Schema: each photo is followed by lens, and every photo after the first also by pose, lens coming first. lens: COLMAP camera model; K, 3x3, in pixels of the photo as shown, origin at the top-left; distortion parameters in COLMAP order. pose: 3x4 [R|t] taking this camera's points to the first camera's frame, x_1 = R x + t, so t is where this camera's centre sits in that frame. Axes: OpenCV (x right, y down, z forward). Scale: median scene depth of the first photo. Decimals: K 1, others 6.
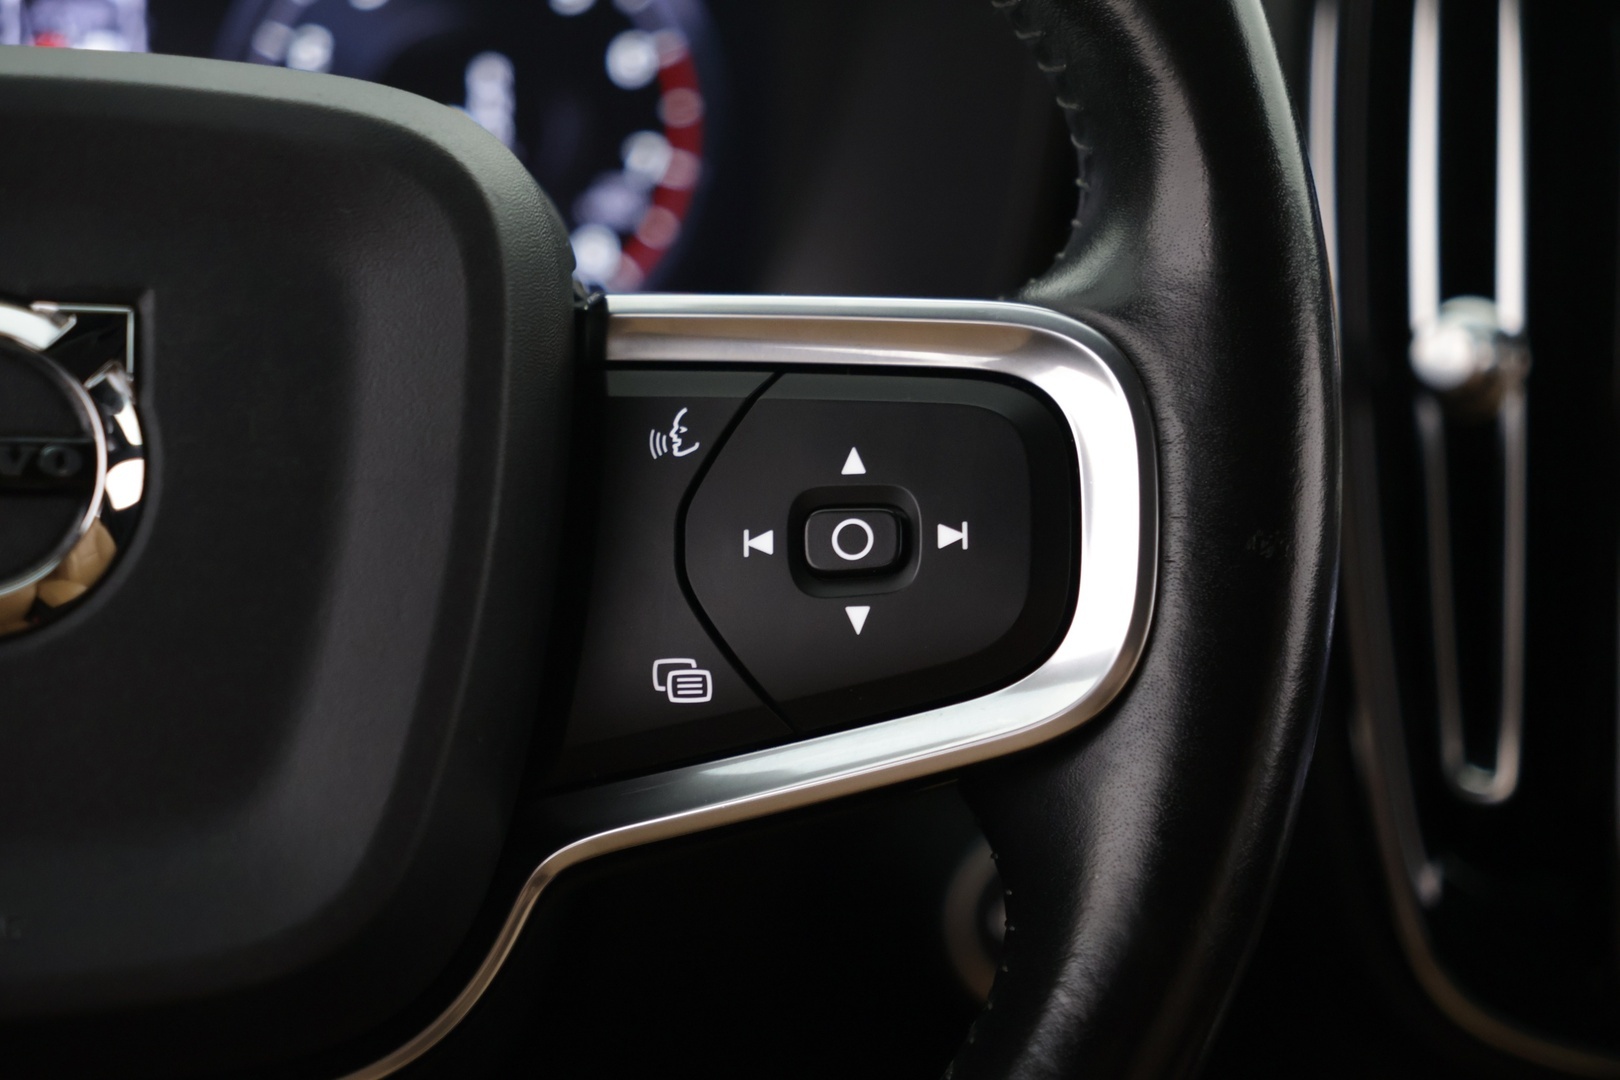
lens RADIAL K [[3803.0, 0, 810.0], [0, 3803.0, 540.0], [0, 0, 1]] dist [0.032944, 0.322727]
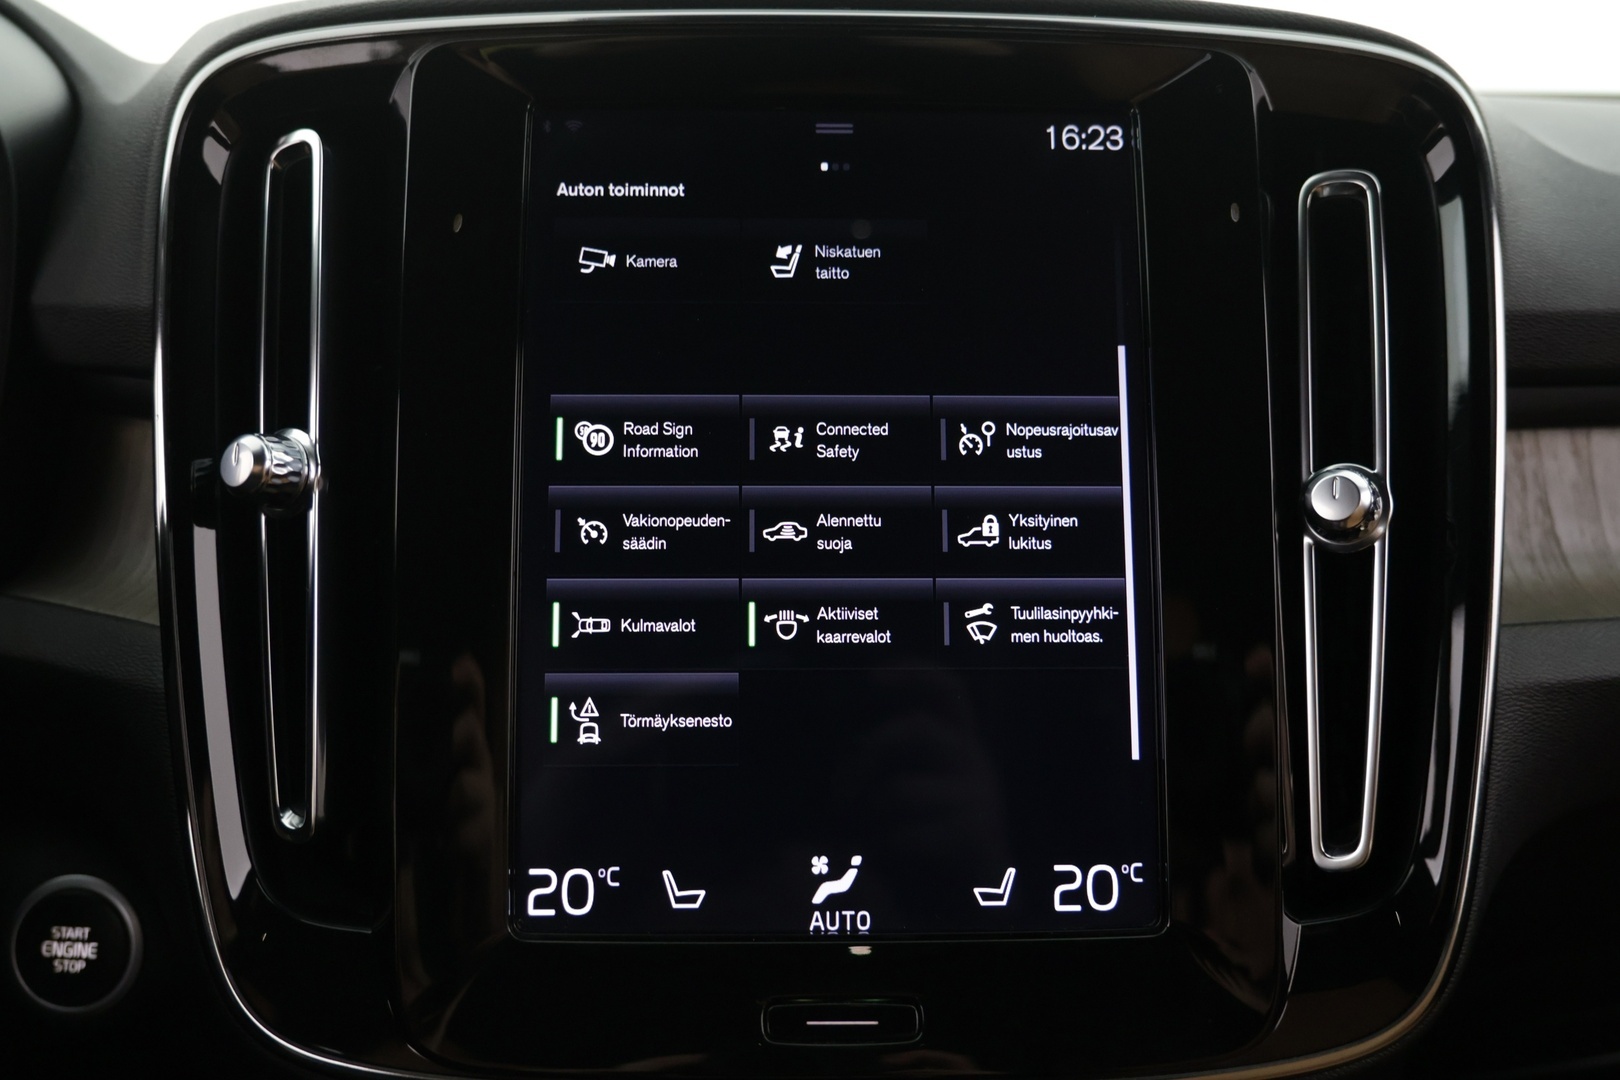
lens RADIAL K [[1457.0, 0, 810.0], [0, 1457.0, 540.0], [0, 0, 1]] dist [-0.019251, 0.003577]
pose [[0.998573, -0.053407, 0.000673, 0.447604], [0.053221, 0.993867, -0.096929, 0.036495], [0.004508, 0.096826, 0.995291, 0.726049]]
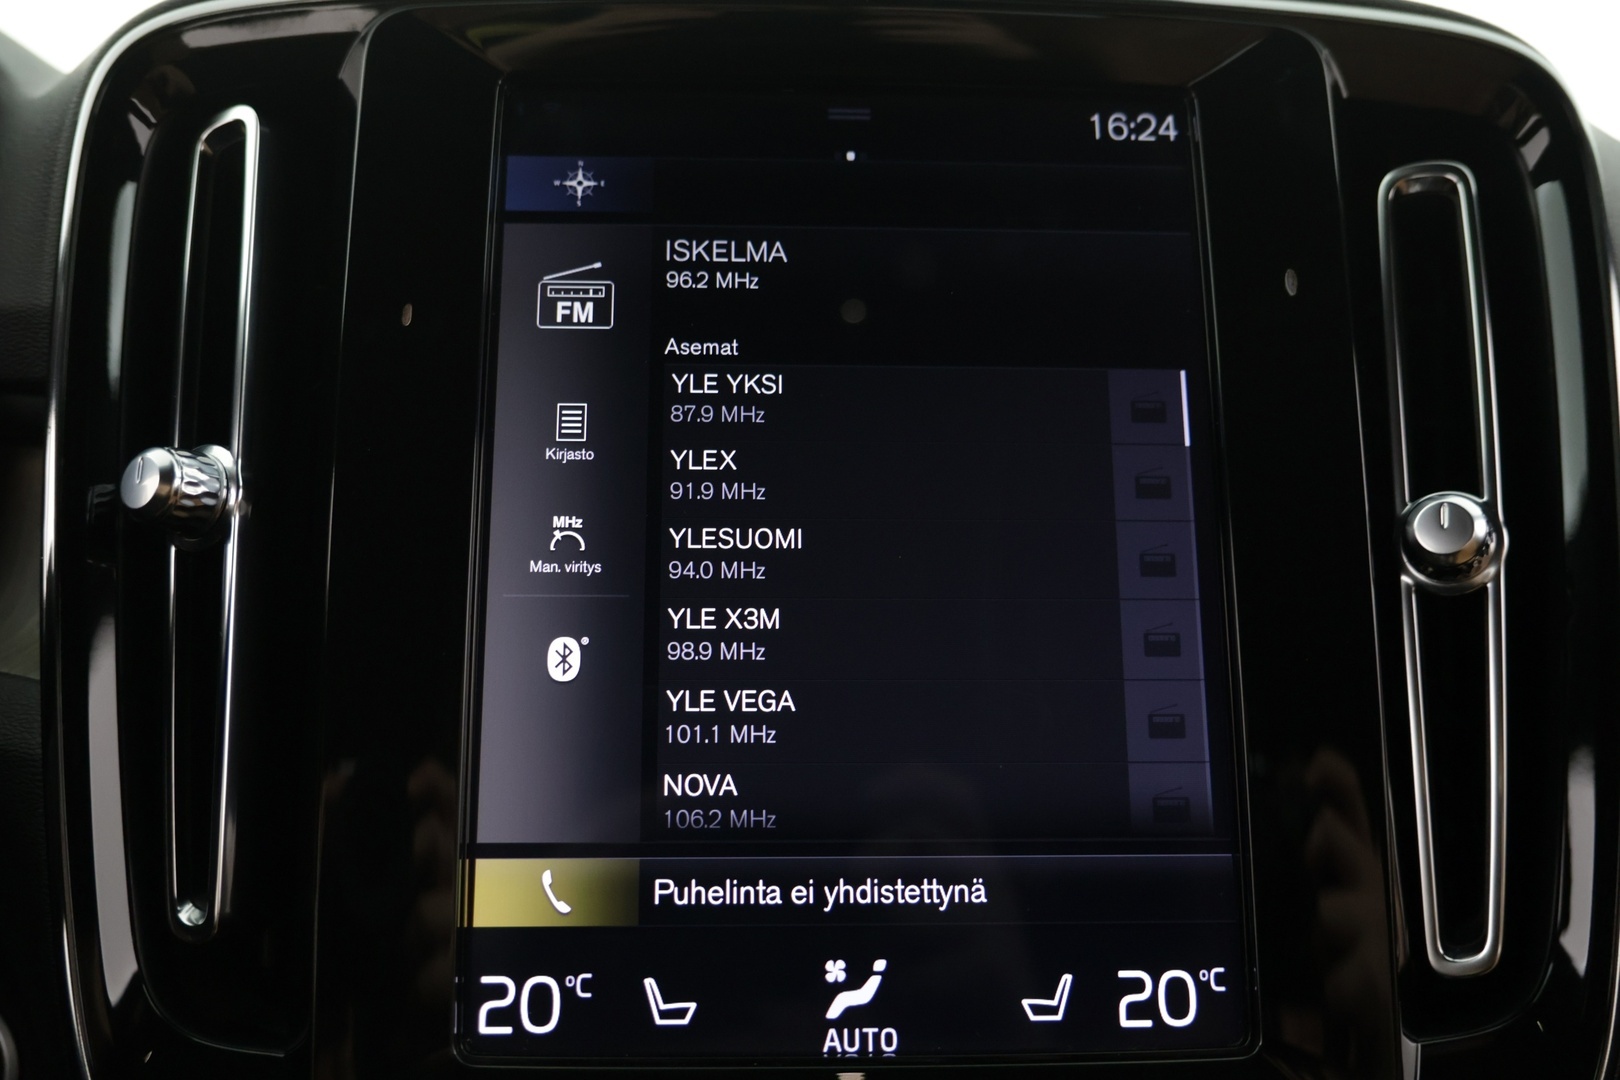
lens RADIAL K [[1453.7, 0, 810.0], [0, 1453.7, 540.0], [0, 0, 1]] dist [-0.018506, 0.005517]
pose [[0.998528, -0.050407, 0.020027, 0.433677], [0.053171, 0.982618, -0.177860, 0.055228], [-0.010713, 0.178663, 0.983852, 0.825885]]
